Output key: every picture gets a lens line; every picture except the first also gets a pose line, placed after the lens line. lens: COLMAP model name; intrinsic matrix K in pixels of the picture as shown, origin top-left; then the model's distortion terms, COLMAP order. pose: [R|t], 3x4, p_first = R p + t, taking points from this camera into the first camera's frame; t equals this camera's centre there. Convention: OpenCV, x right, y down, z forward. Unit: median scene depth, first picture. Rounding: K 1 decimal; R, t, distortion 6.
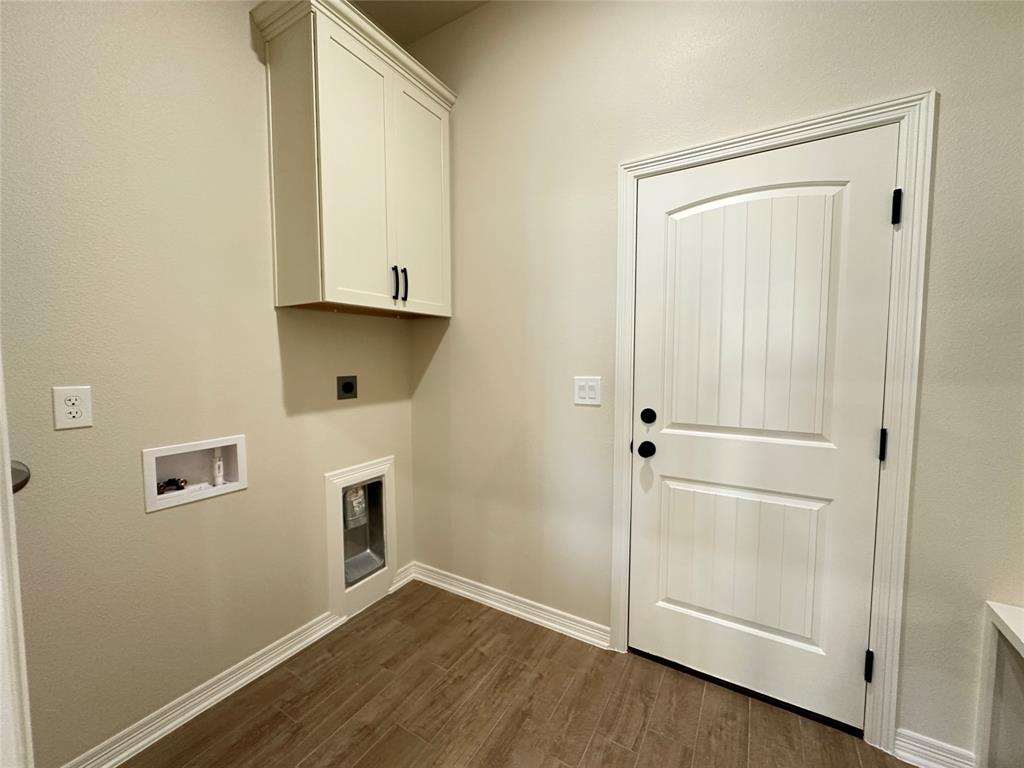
lens RADIAL K [[408.4, 0, 512.1], [0, 408.4, 385.3], [0, 0, 1]] dist [-0.004686, 0.001017]
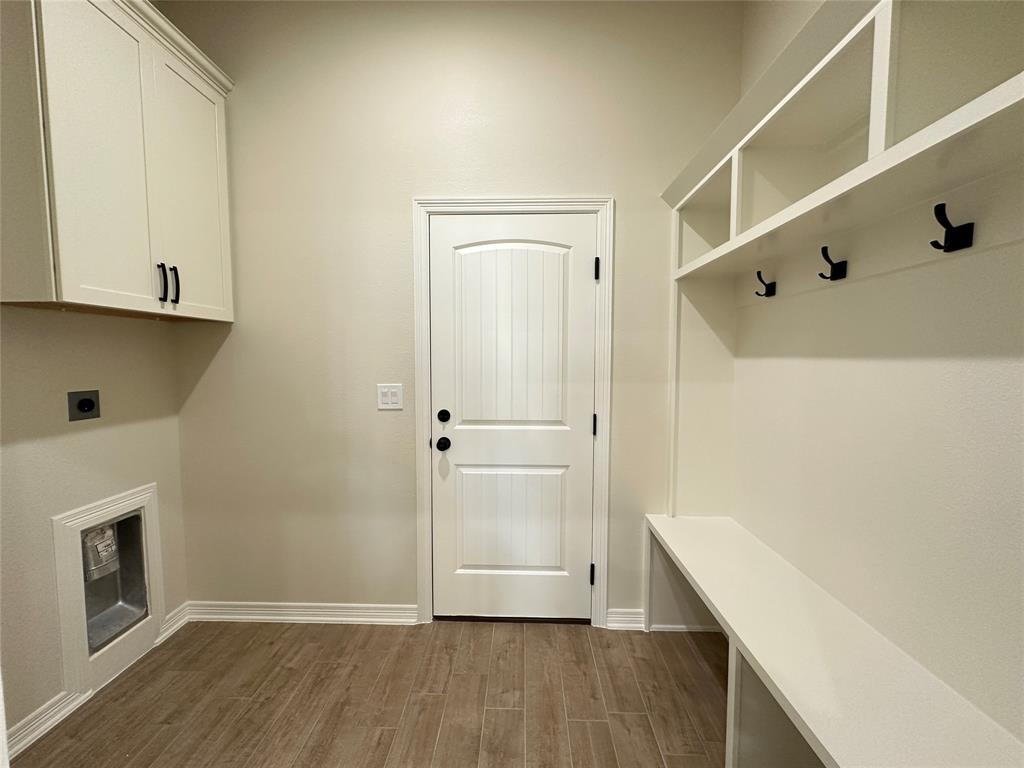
lens RADIAL K [[408.4, 0, 519.4], [0, 408.4, 383.9], [0, 0, 1]] dist [-0.004686, 0.001017]
pose [[0.860505, -0.027343, 0.508707, -0.079761], [0.029406, 0.999560, 0.003985, -0.015972], [-0.508592, 0.011529, 0.860931, -0.136475]]
